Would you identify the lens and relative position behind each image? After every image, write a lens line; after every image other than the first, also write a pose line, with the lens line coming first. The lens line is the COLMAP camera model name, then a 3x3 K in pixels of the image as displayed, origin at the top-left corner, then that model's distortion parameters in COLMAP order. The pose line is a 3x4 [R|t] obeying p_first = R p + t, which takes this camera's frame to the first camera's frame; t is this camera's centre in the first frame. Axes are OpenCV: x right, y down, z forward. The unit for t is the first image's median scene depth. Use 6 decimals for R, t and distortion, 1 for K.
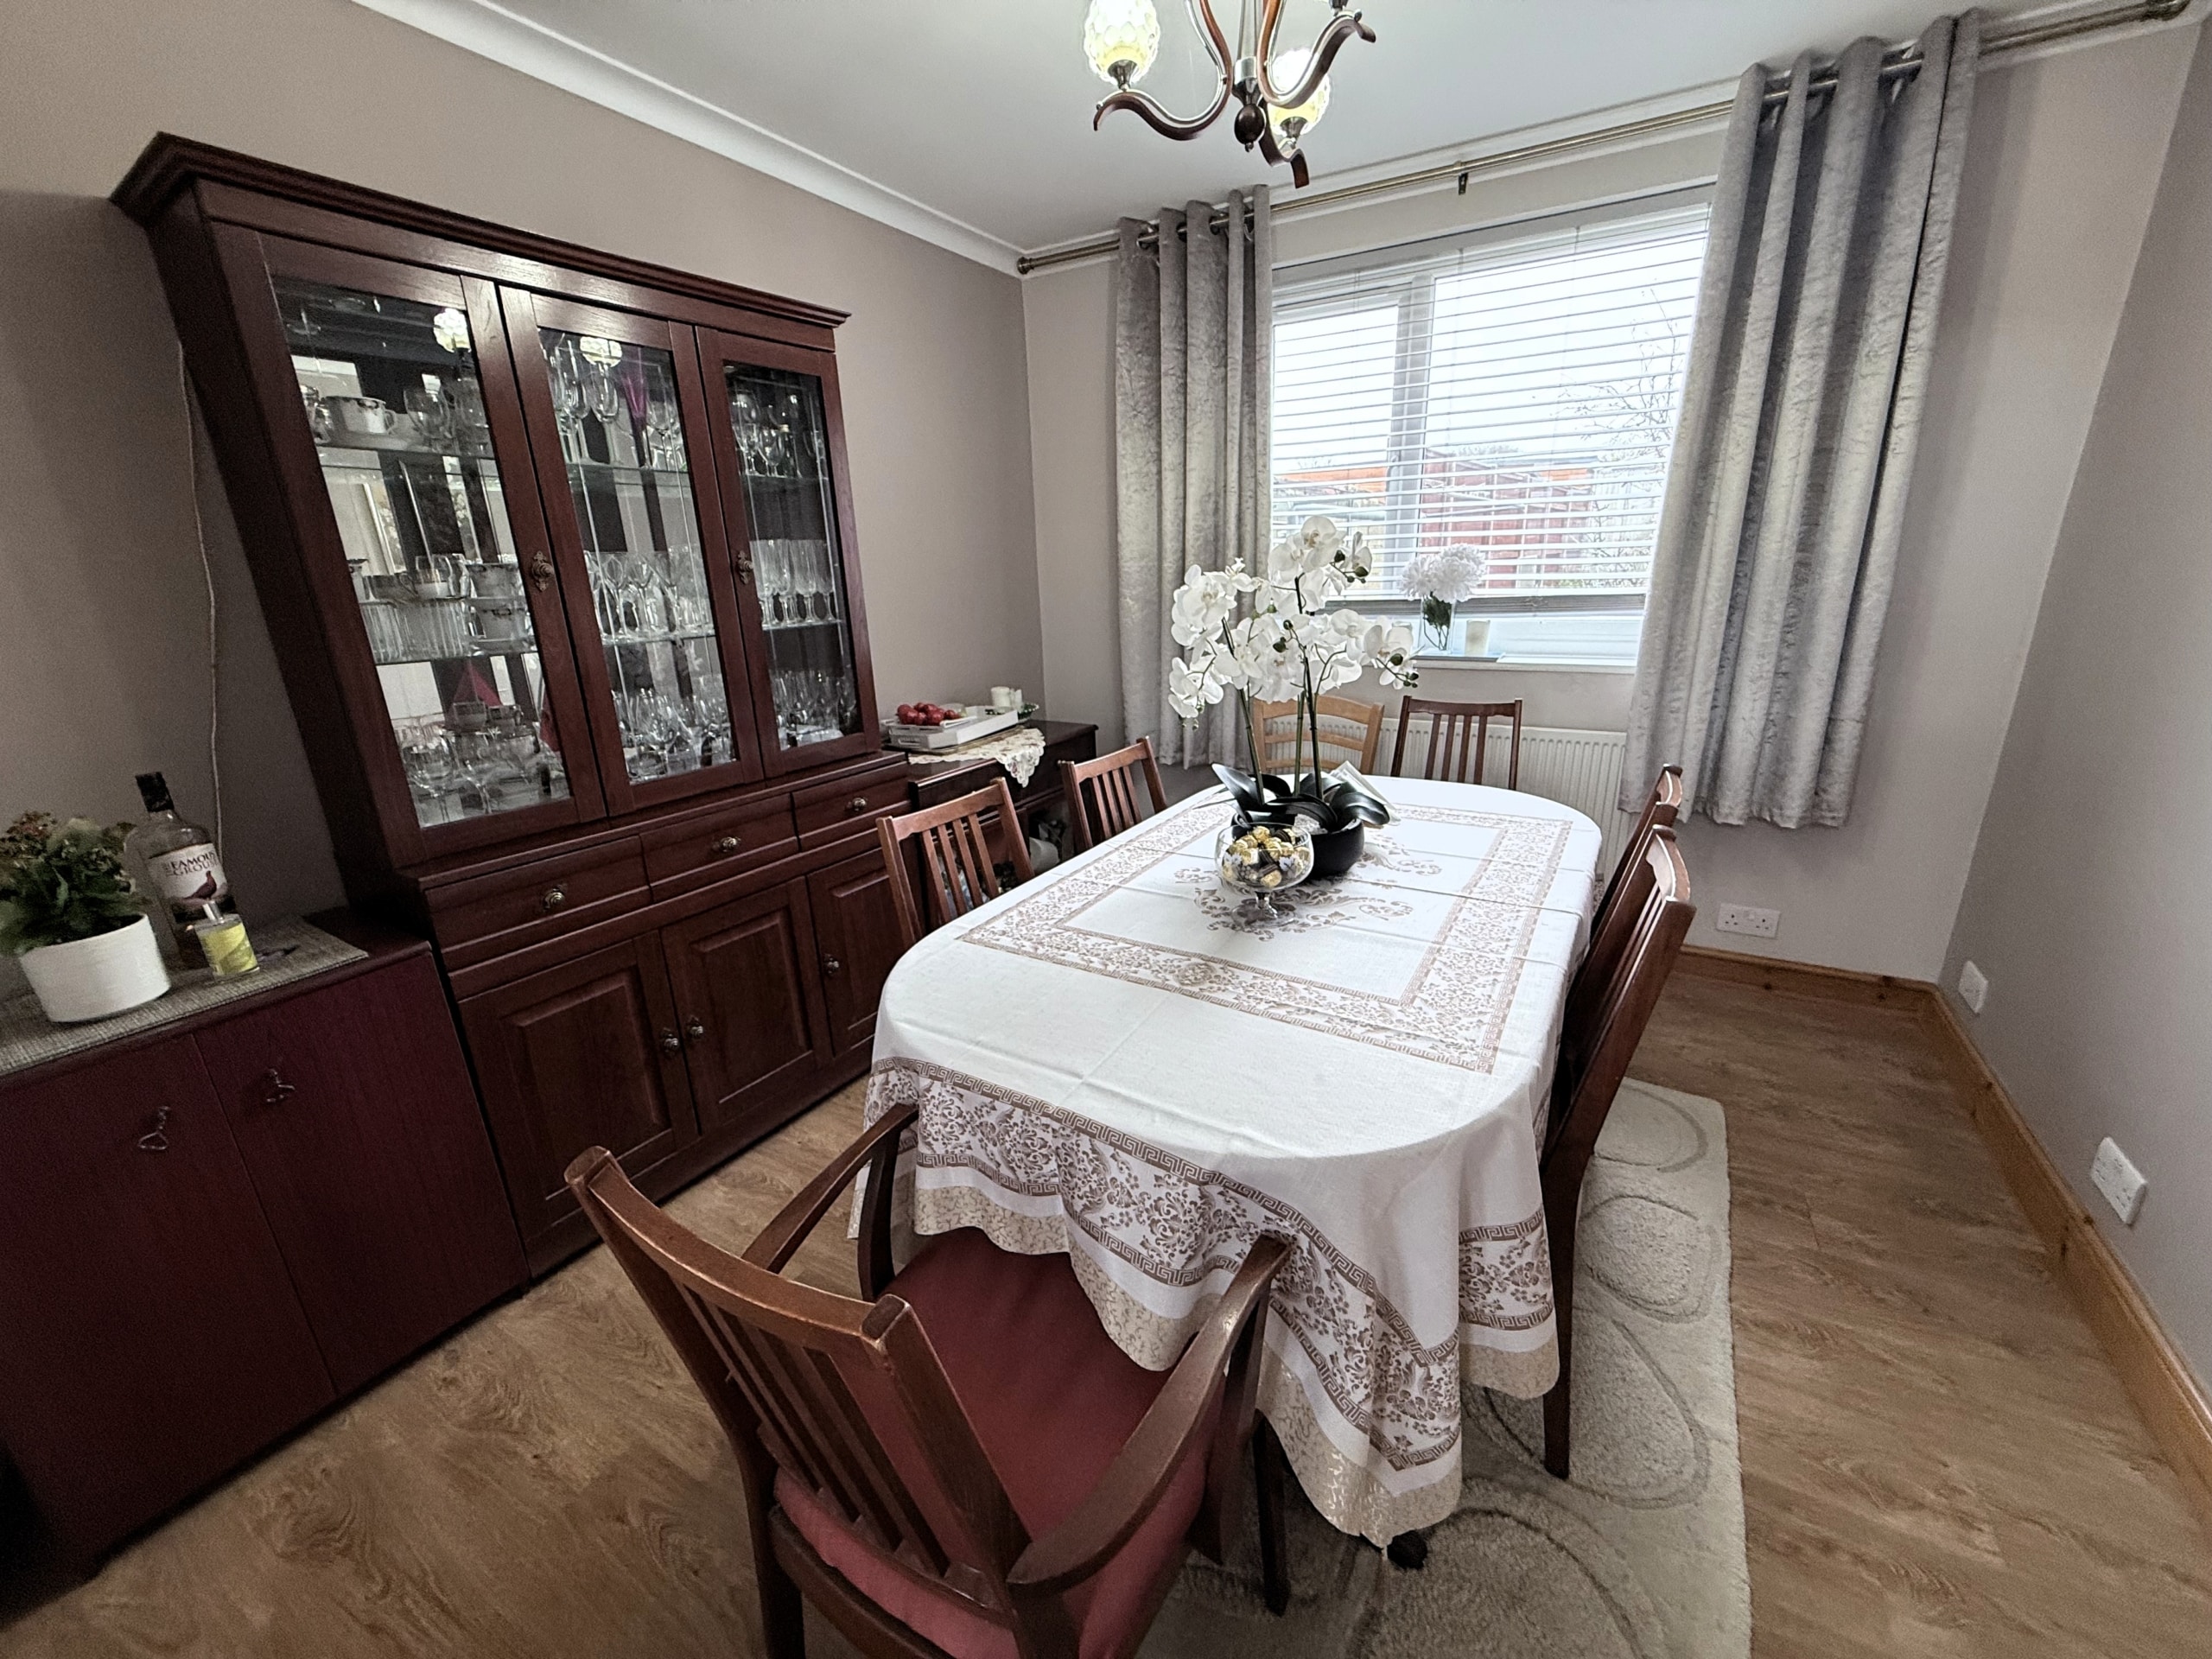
lens RADIAL K [[882.8, 0, 1106.8], [0, 882.8, 835.4], [0, 0, 1]] dist [-0.001775, 0.000584]
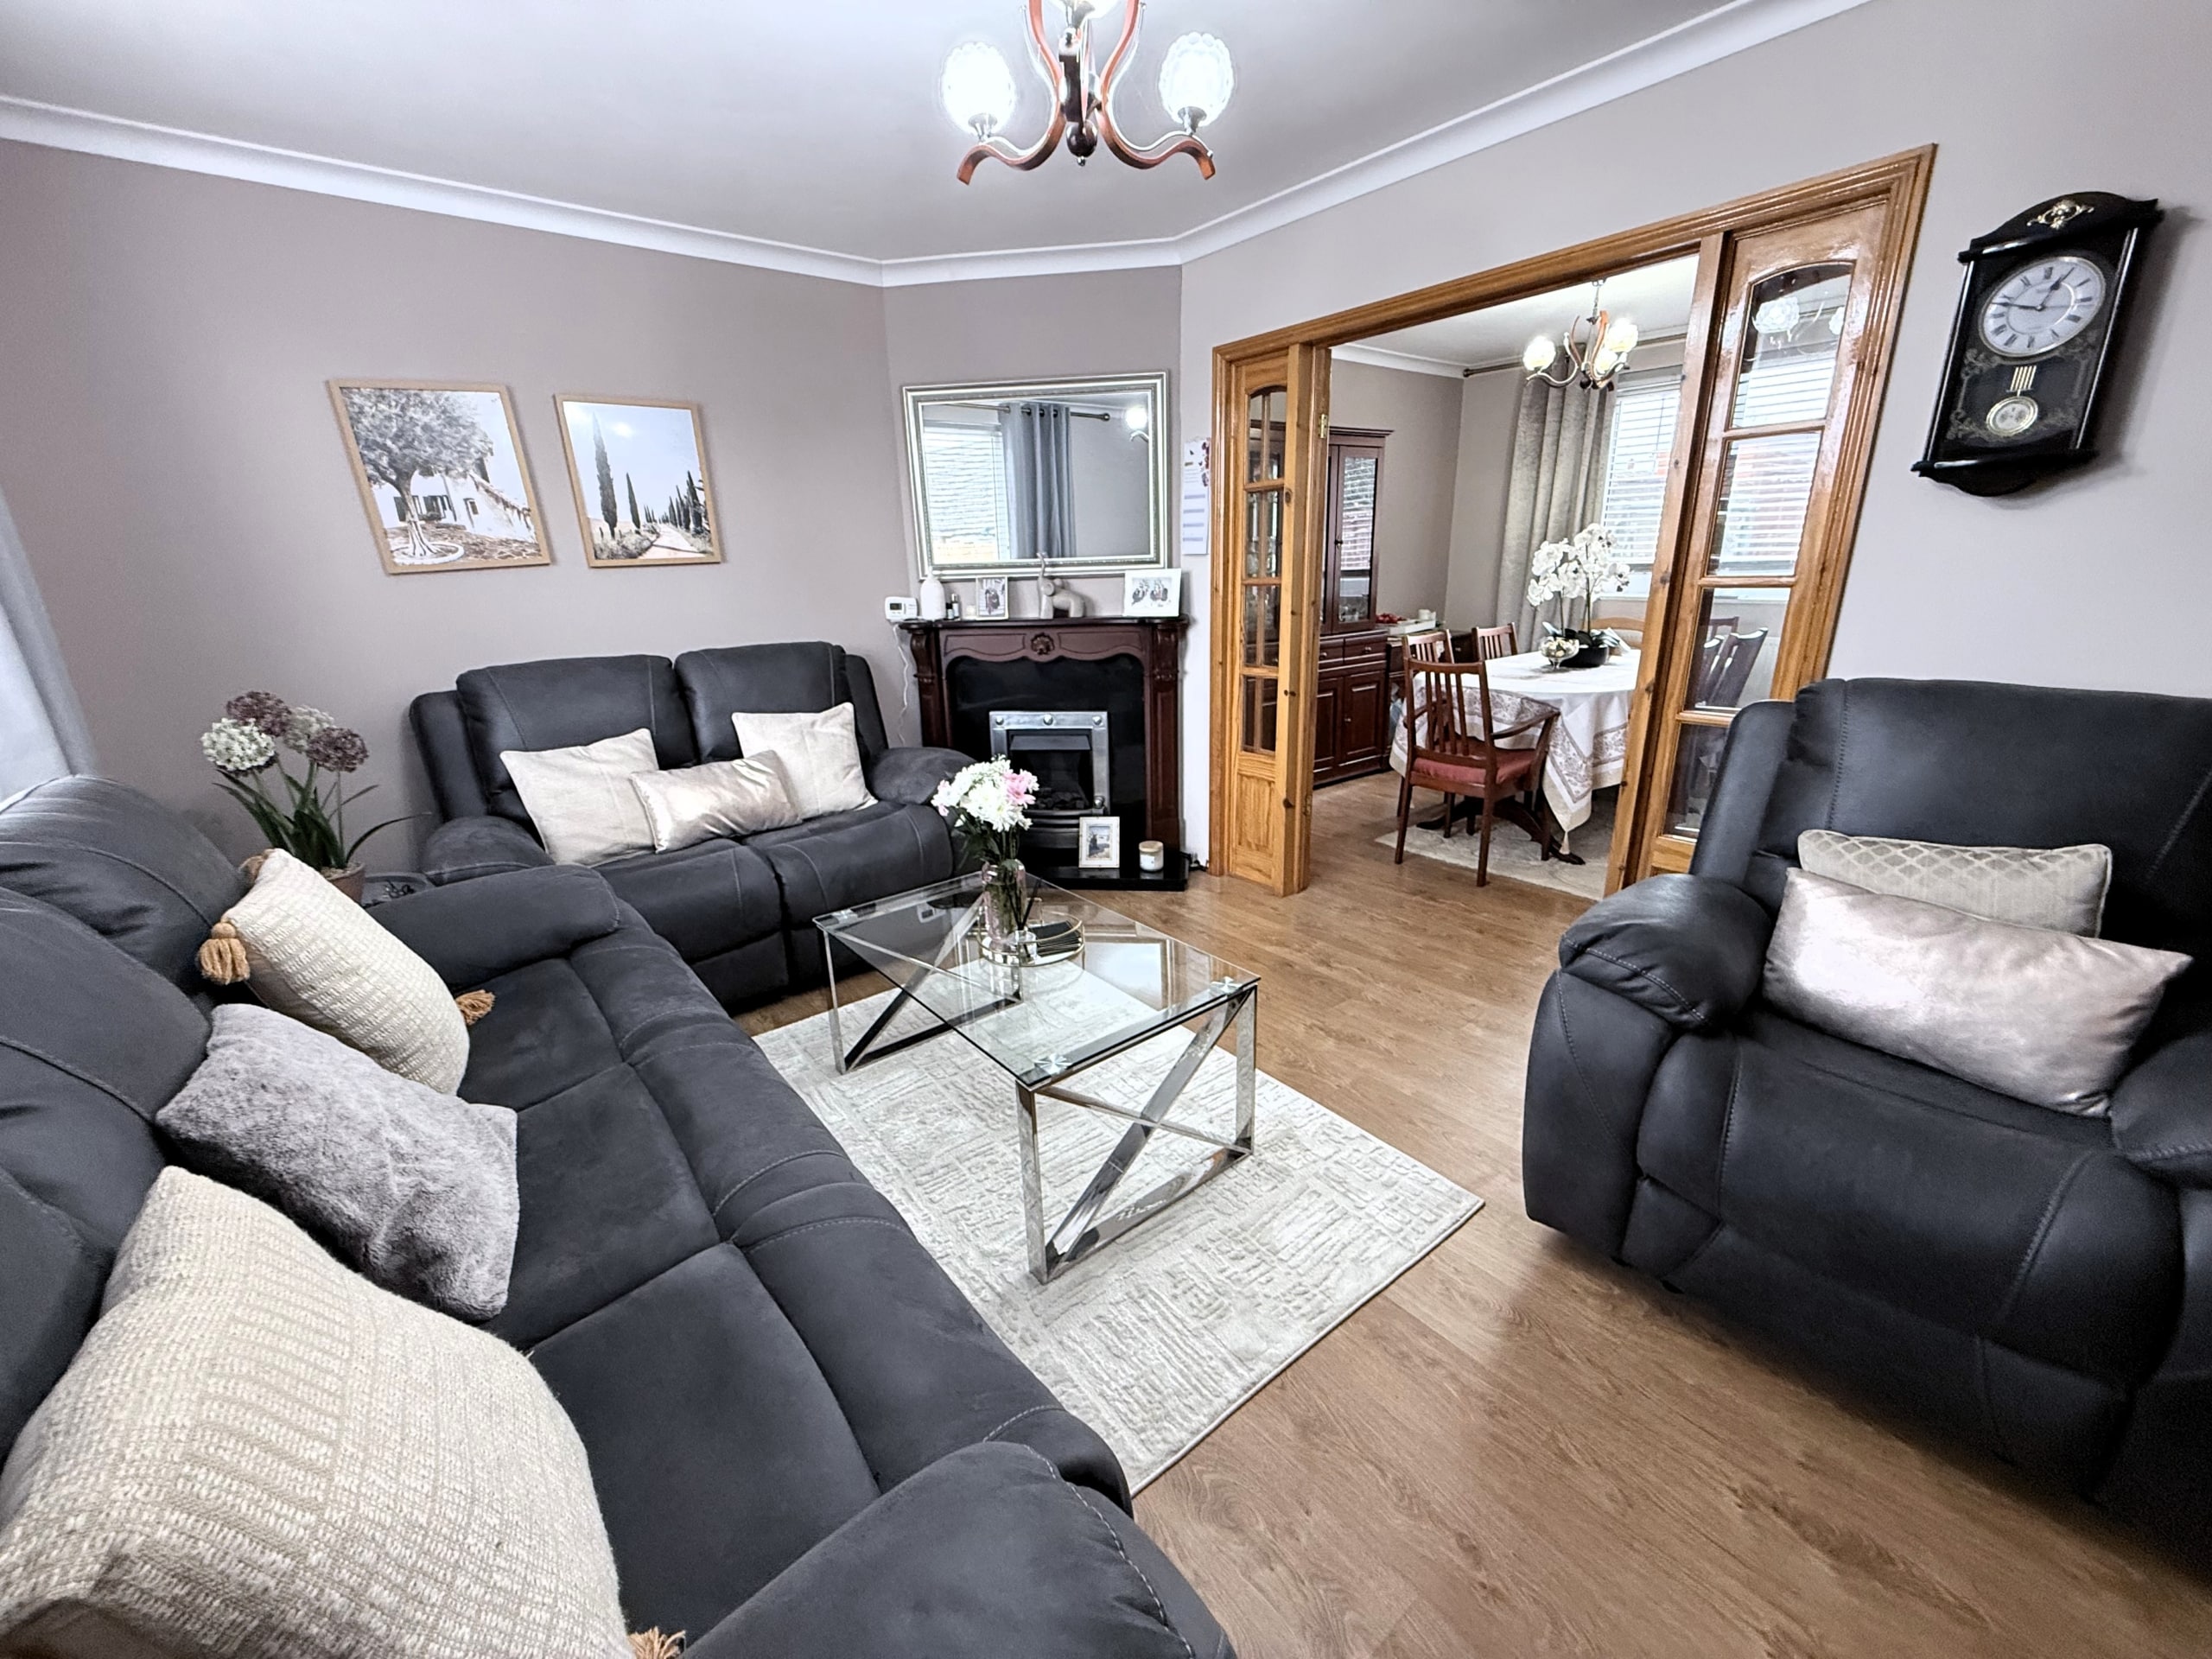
lens RADIAL K [[882.8, 0, 1101.8], [0, 882.8, 831.6], [0, 0, 1]] dist [-0.001775, 0.000584]
pose [[0.931112, 0.117374, -0.345332, -0.064173], [-0.111376, 0.993081, 0.037234, 0.322877], [0.347313, 0.003793, 0.937742, -1.028462]]
